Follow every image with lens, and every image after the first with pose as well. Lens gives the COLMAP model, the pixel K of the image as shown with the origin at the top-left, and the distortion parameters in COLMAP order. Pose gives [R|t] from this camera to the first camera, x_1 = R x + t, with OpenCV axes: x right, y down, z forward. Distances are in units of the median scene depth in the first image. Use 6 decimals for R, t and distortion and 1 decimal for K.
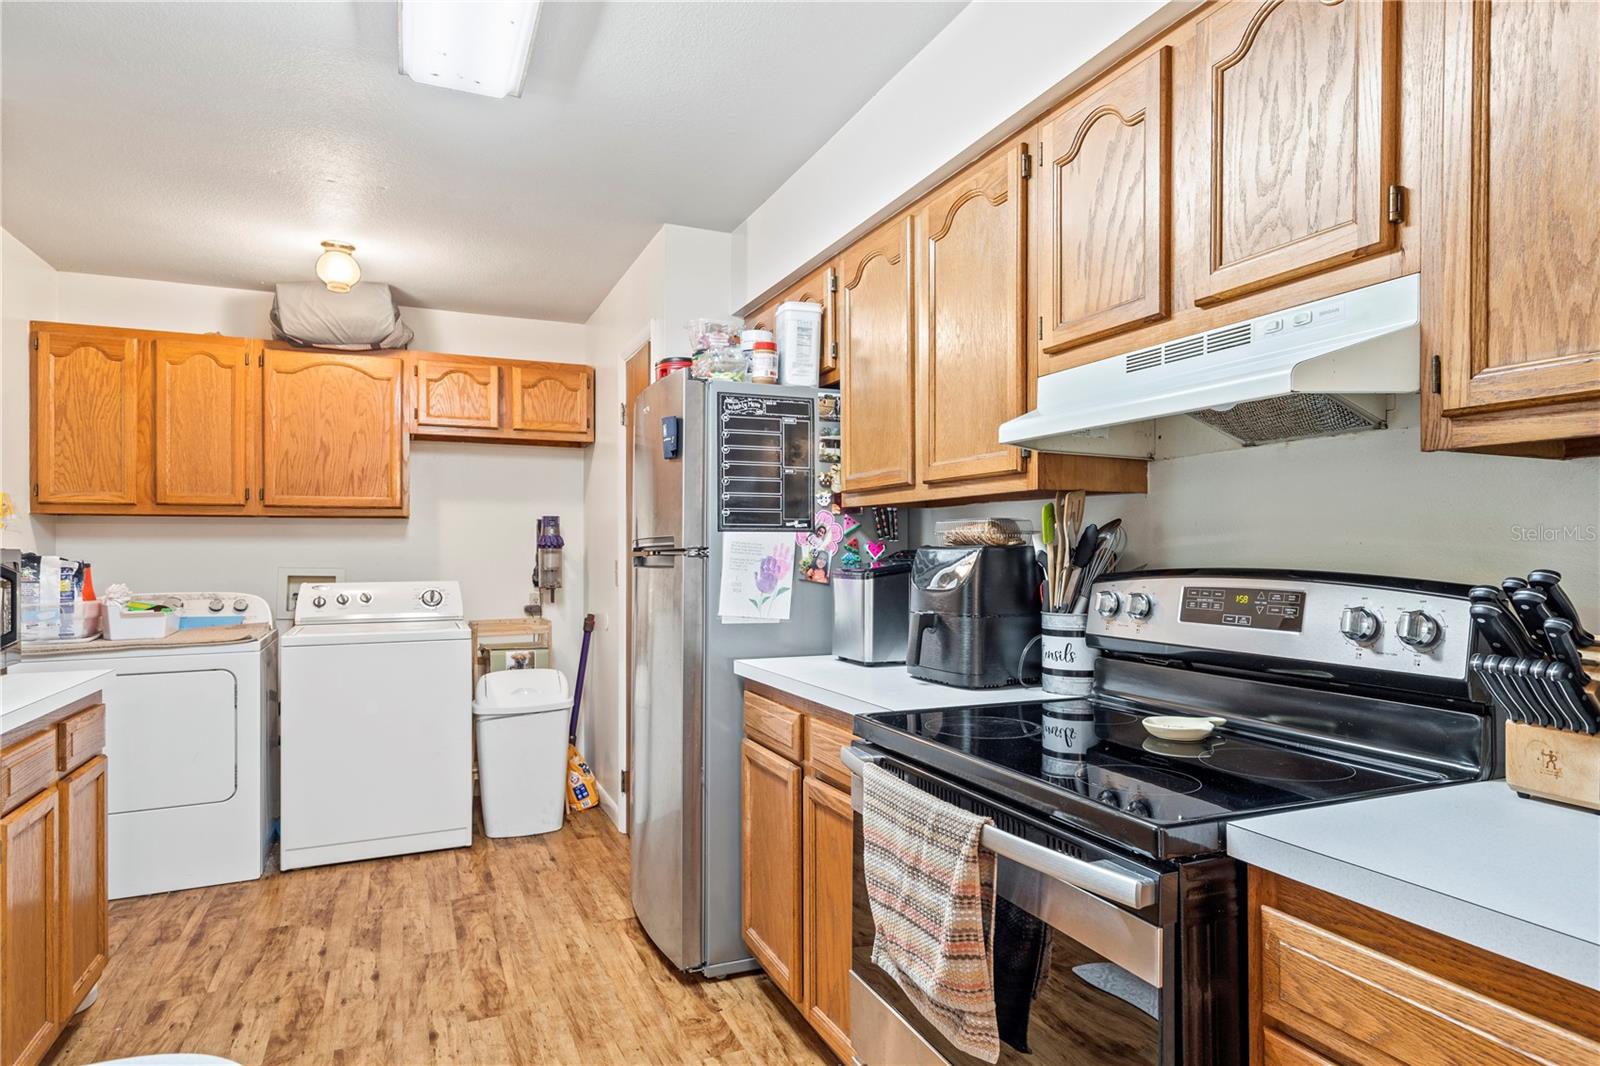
lens RADIAL K [[901.3, 0, 800.8], [0, 901.3, 544.3], [0, 0, 1]] dist [0.010705, -0.000400]
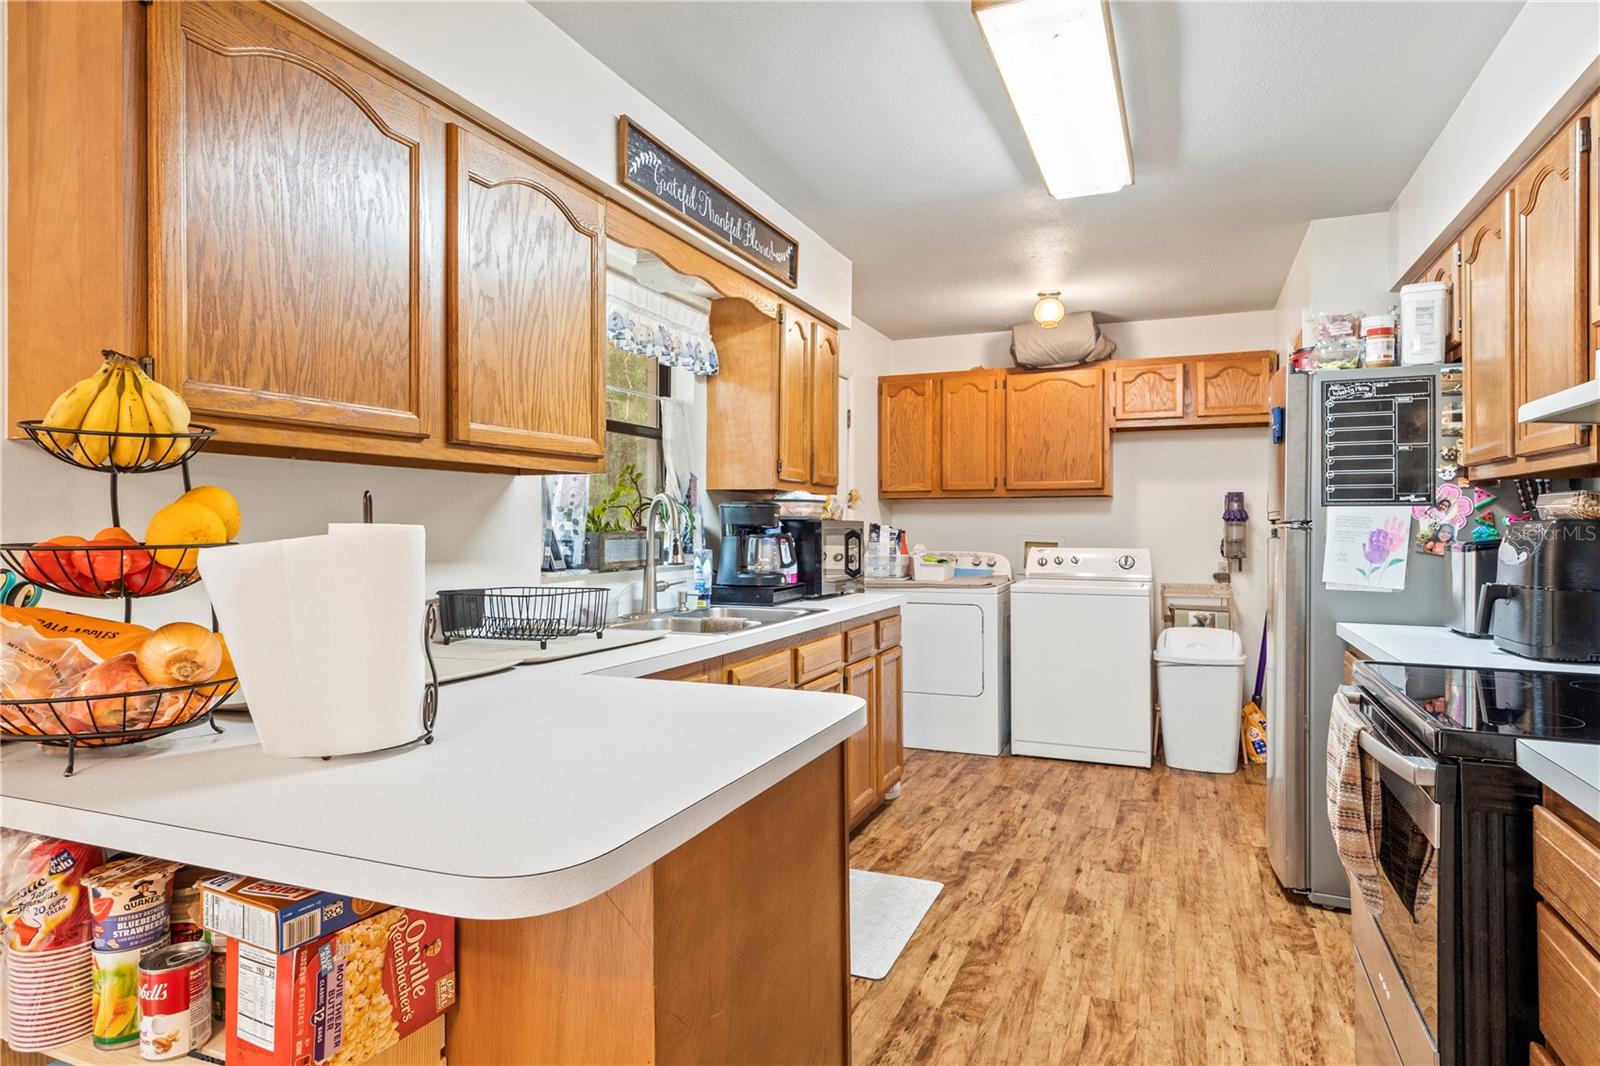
lens RADIAL K [[901.8, 0, 800.3], [0, 901.8, 515.3], [0, 0, 1]] dist [0.003046, -0.000053]
pose [[0.682231, -0.003017, -0.731130, 0.215360], [0.001072, 0.999995, -0.003127, -0.000313], [0.731136, 0.001350, 0.682231, -0.177376]]
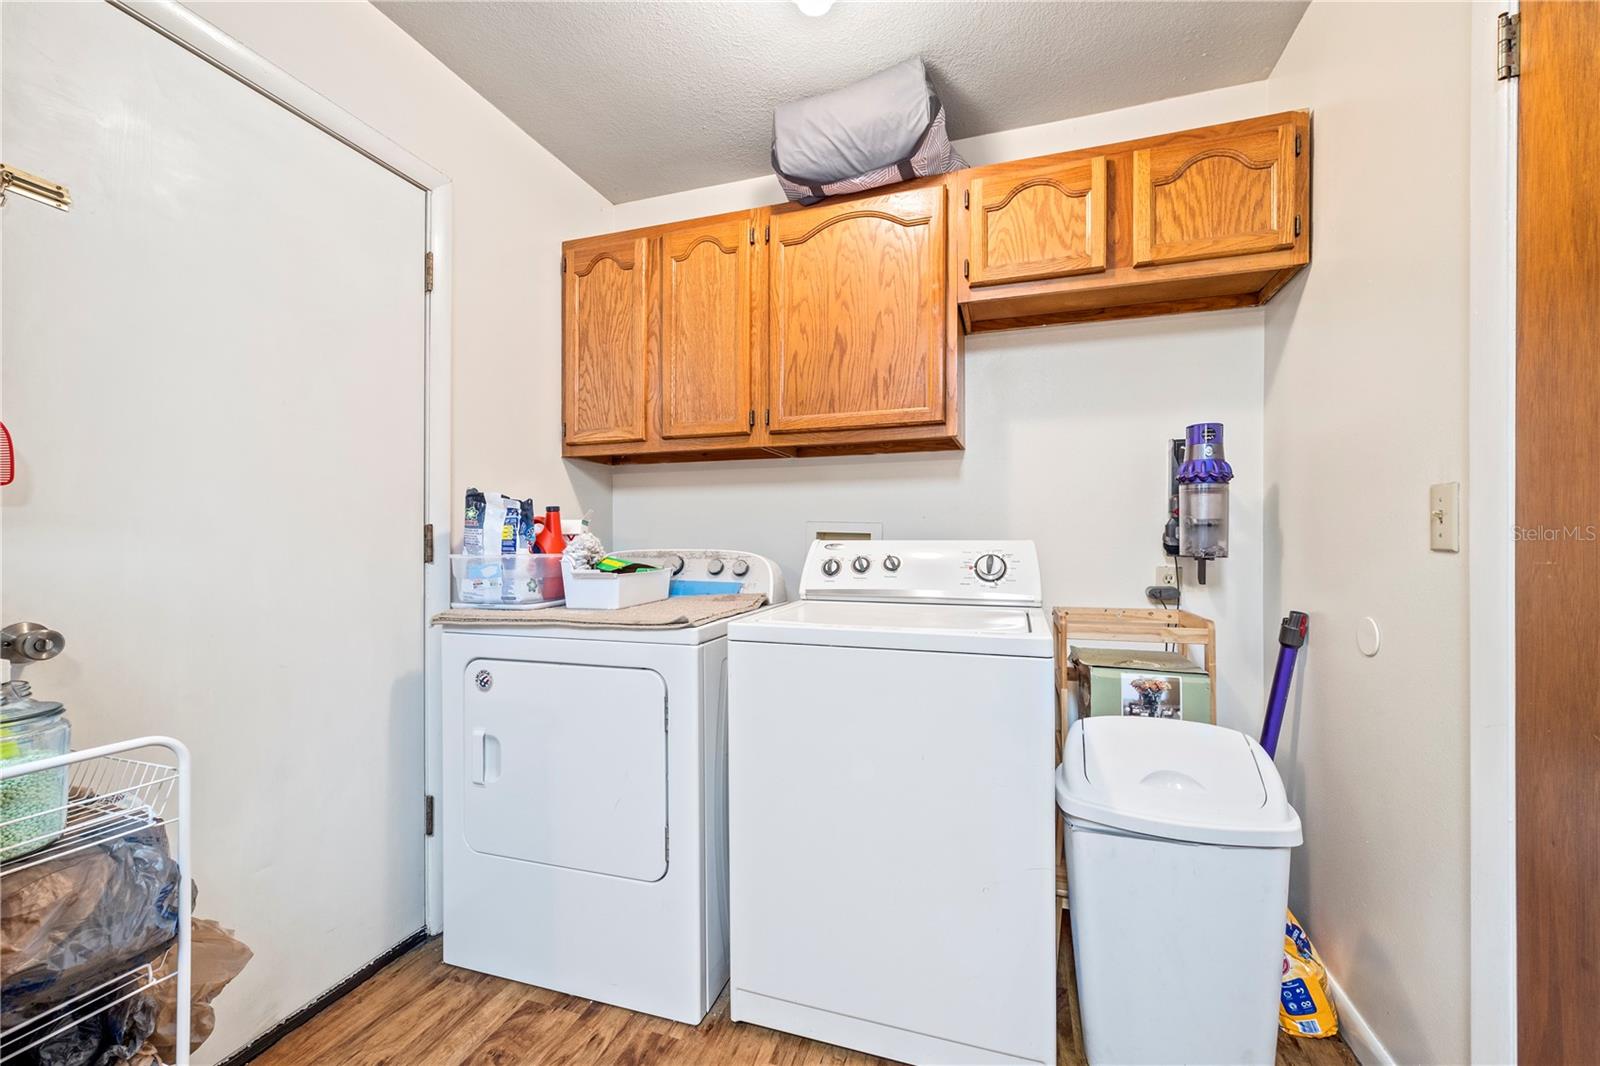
lens RADIAL K [[627.0, 0, 807.6], [0, 627.0, 539.6], [0, 0, 1]] dist [0.006428, -0.000607]
pose [[0.739428, 0.005345, -0.673215, -0.261144], [0.002738, 0.999936, 0.010946, 0.043303], [0.673230, -0.009937, 0.739366, 0.733378]]
